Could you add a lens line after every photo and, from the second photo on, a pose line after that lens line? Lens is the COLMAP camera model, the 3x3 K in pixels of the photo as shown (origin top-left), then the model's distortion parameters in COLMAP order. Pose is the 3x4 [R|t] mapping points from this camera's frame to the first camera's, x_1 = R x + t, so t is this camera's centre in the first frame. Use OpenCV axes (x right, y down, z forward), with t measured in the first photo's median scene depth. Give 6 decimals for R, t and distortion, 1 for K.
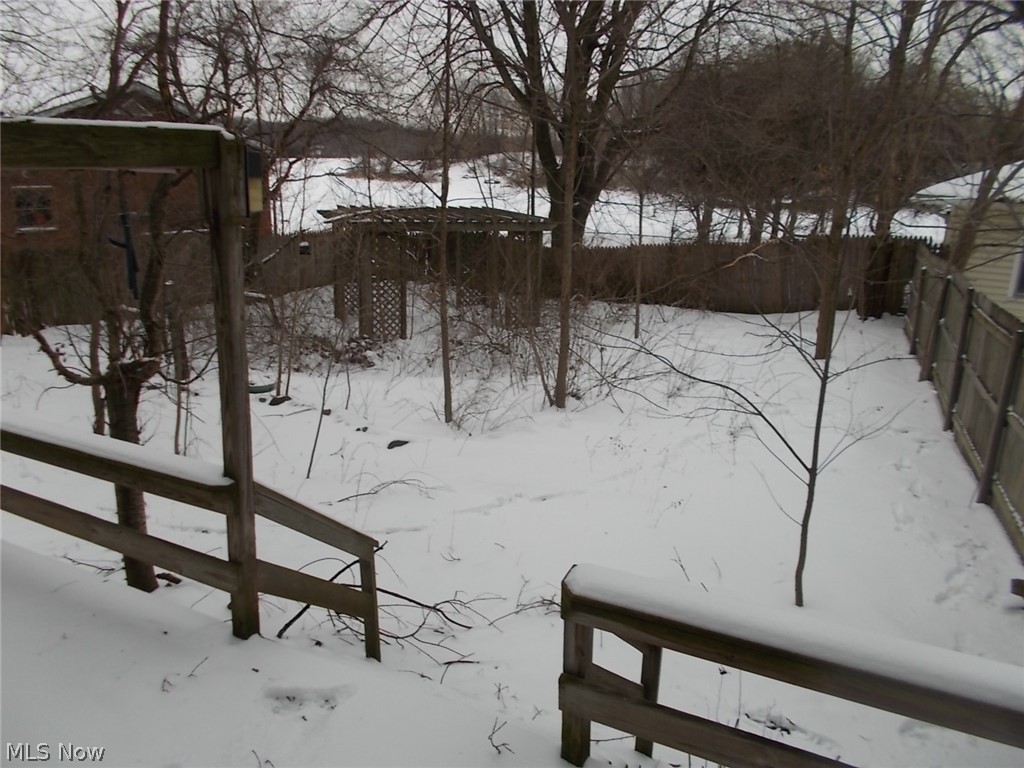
lens RADIAL K [[793.6, 0, 514.2], [0, 793.6, 386.4], [0, 0, 1]] dist [0.021260, -0.003022]
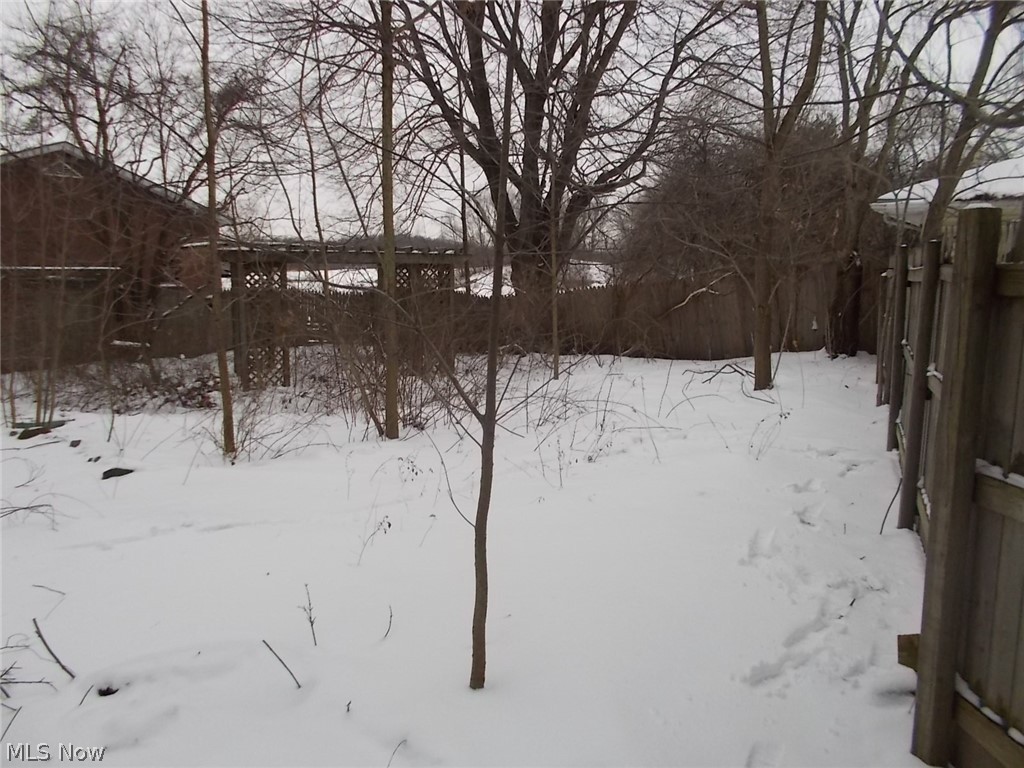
lens RADIAL K [[793.6, 0, 508.8], [0, 793.6, 382.8], [0, 0, 1]] dist [0.021260, -0.003022]
pose [[0.998691, -0.014485, -0.049048, 0.247813], [0.007799, 0.990970, -0.133857, 0.091211], [0.050544, 0.133299, 0.989786, 0.286005]]
